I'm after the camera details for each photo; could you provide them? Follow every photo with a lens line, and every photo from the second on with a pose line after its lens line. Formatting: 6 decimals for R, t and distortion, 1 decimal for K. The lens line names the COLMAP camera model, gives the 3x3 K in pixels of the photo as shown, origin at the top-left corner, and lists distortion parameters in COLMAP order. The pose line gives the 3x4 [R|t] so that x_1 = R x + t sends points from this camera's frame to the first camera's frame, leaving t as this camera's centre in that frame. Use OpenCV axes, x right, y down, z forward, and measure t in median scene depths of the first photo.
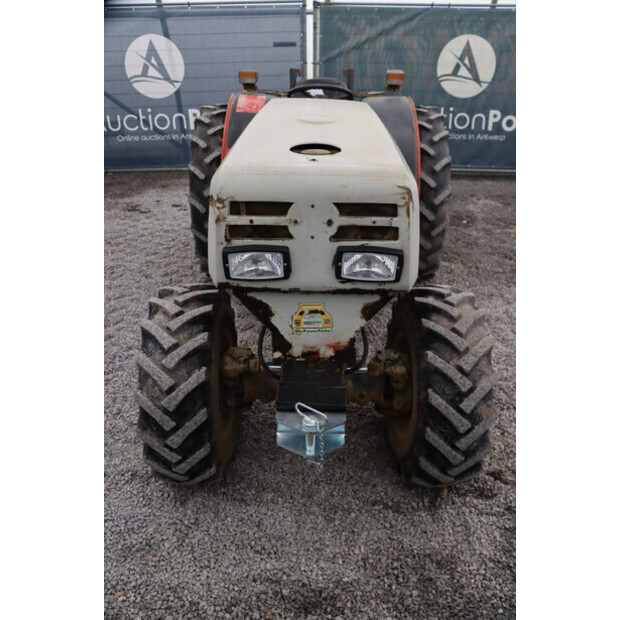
lens RADIAL K [[510.4, 0, 310.0], [0, 510.4, 310.0], [0, 0, 1]] dist [-0.103566, 0.013101]
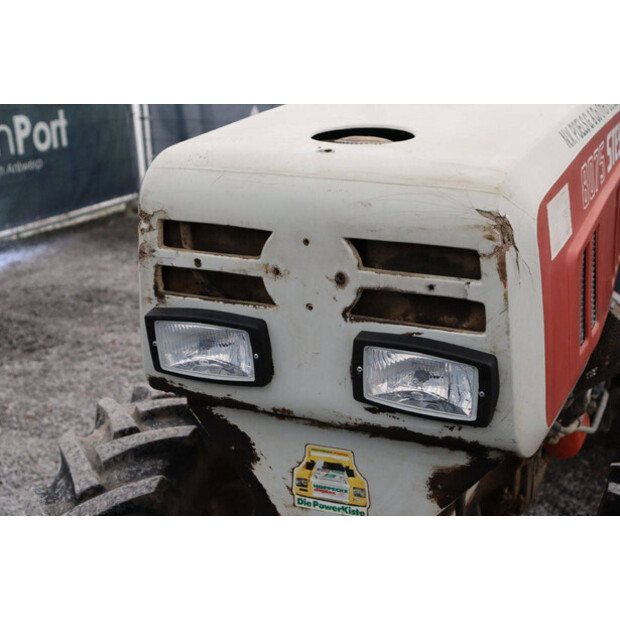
lens RADIAL K [[912.5, 0, 308.2], [0, 912.5, 321.0], [0, 0, 1]] dist [0.114279, -0.007960]
pose [[0.925663, 0.110568, -0.361832, 0.315773], [-0.168773, 0.976594, -0.133343, -0.012915], [0.338619, 0.184498, 0.922658, 0.196356]]
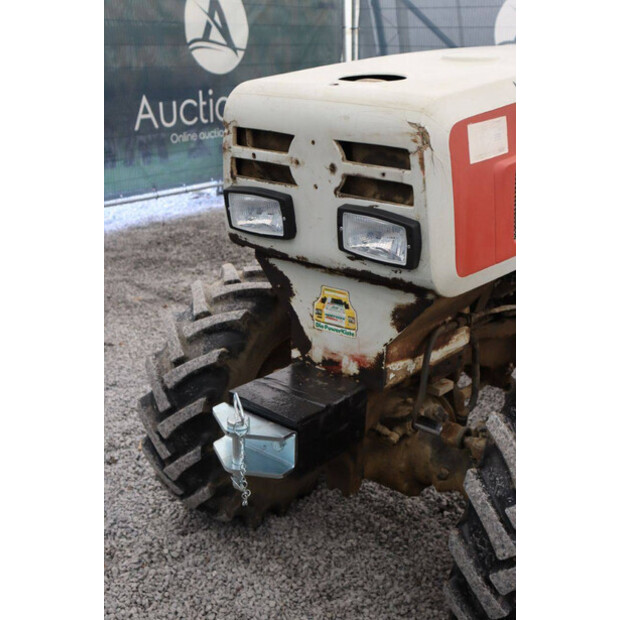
lens RADIAL K [[785.2, 0, 310.0], [0, 785.2, 310.0], [0, 0, 1]] dist [0.033372, 0.026088]
pose [[0.794768, 0.215881, -0.567220, 0.683109], [-0.287307, 0.957072, -0.038308, 0.076576], [0.534601, 0.193412, 0.822675, 0.079303]]
